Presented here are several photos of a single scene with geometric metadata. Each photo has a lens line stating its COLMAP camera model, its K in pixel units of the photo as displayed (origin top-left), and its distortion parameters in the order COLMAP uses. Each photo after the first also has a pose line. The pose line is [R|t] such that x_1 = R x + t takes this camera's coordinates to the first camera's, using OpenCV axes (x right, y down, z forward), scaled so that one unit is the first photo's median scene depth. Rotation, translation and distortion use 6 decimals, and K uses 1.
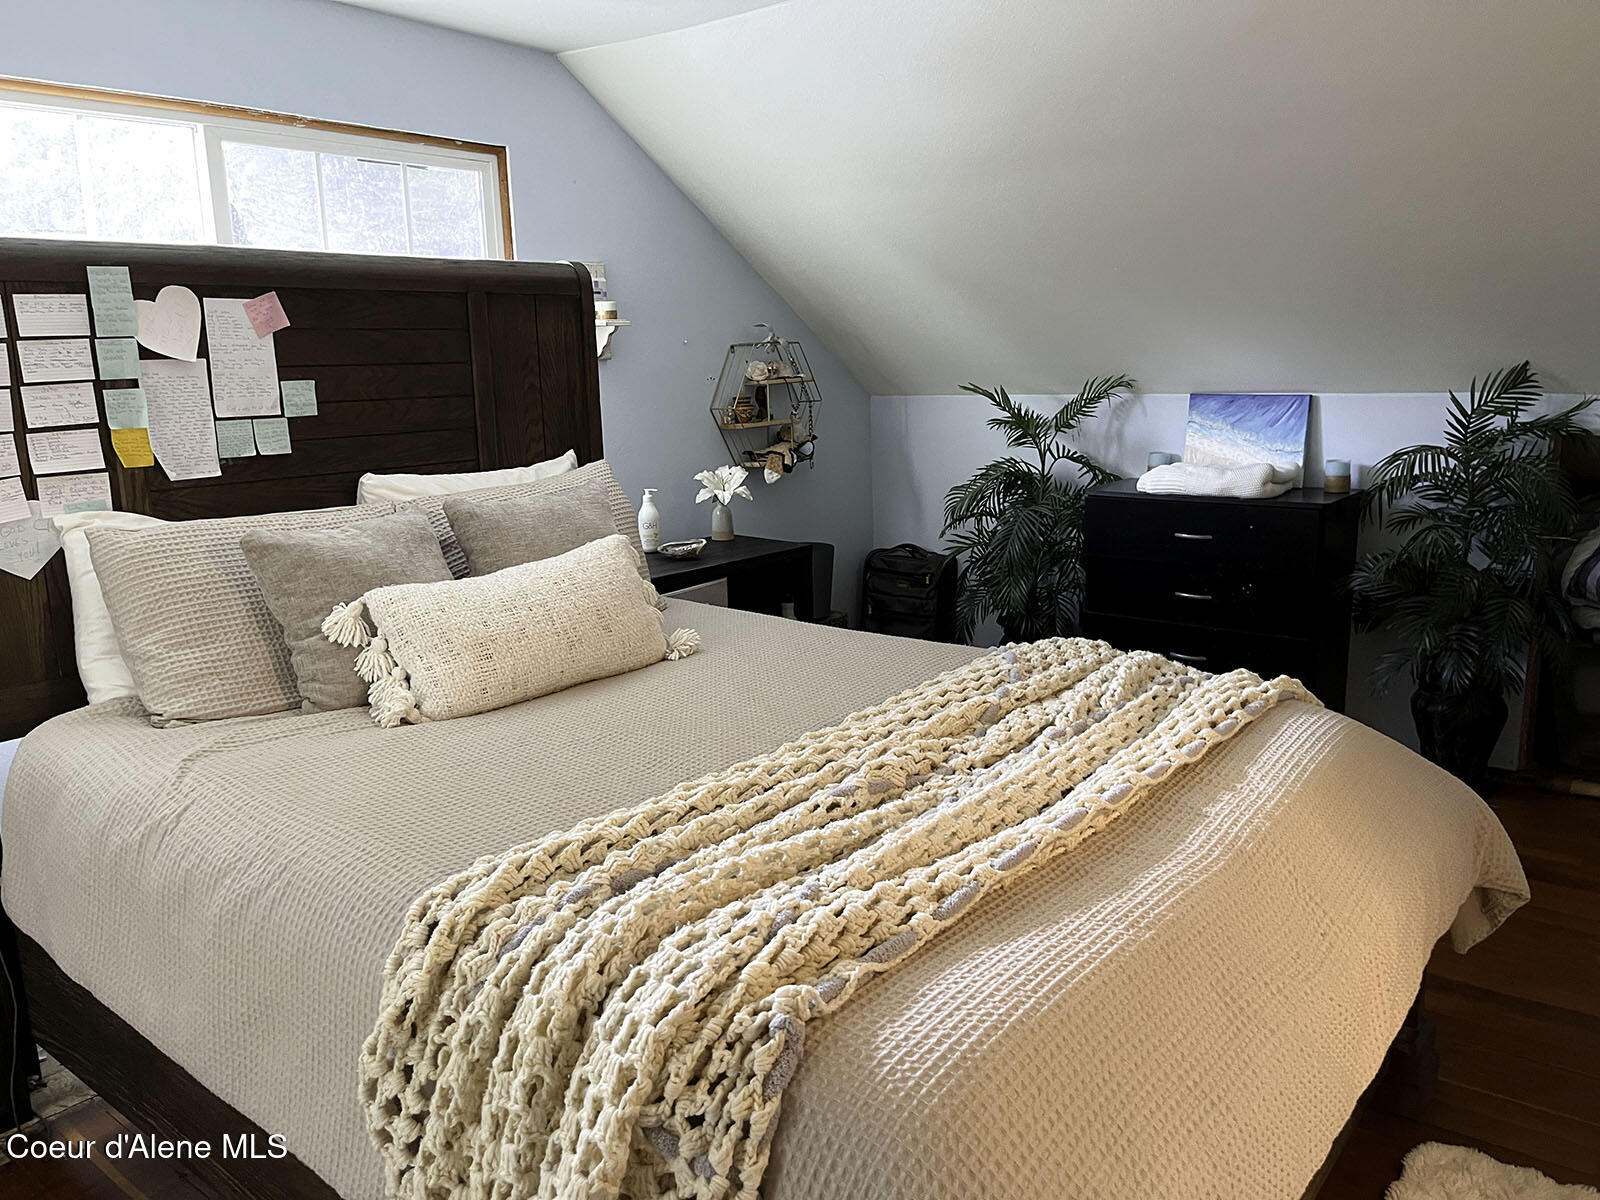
lens RADIAL K [[1218.8, 0, 802.2], [0, 1218.8, 603.5], [0, 0, 1]] dist [-0.009275, -0.008317]
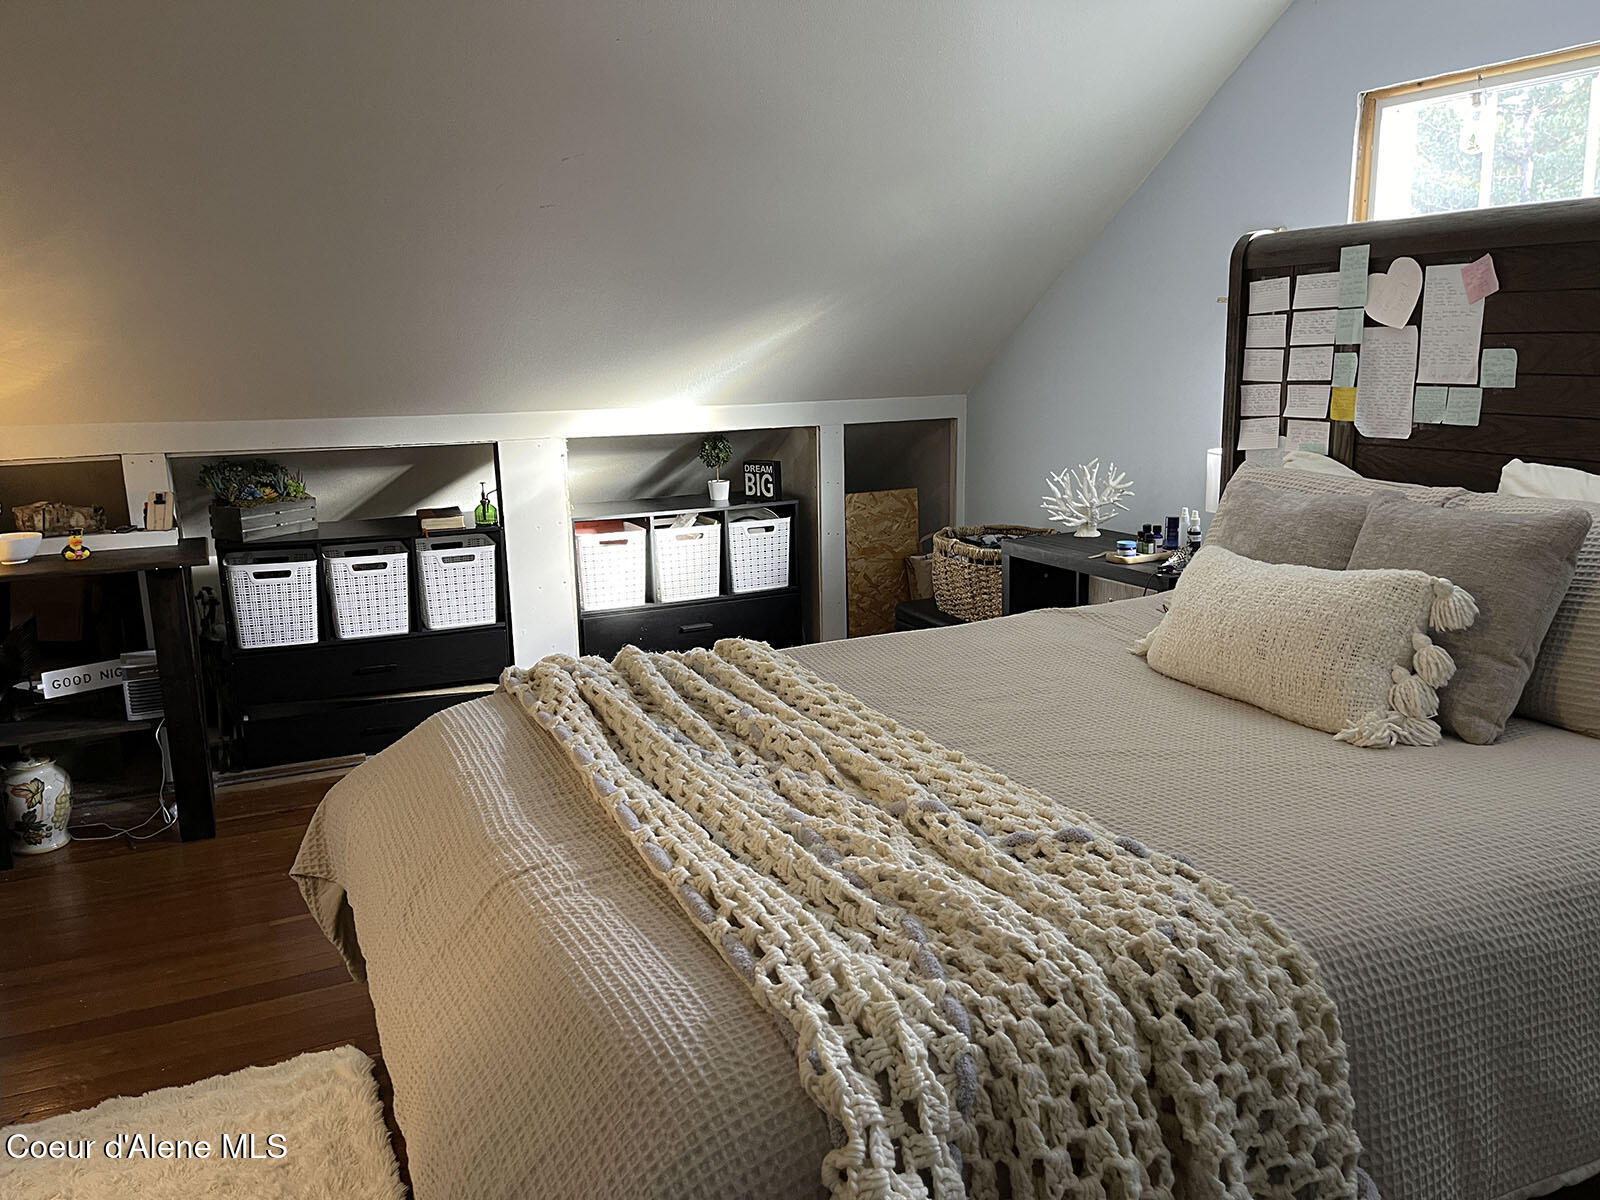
lens RADIAL K [[1218.8, 0, 801.9], [0, 1218.8, 599.2], [0, 0, 1]] dist [-0.009275, -0.008317]
pose [[-0.450530, 0.213379, -0.866887, 0.698615], [-0.141848, 0.941573, 0.305482, -0.224684], [0.881421, 0.260595, -0.393939, 1.008900]]
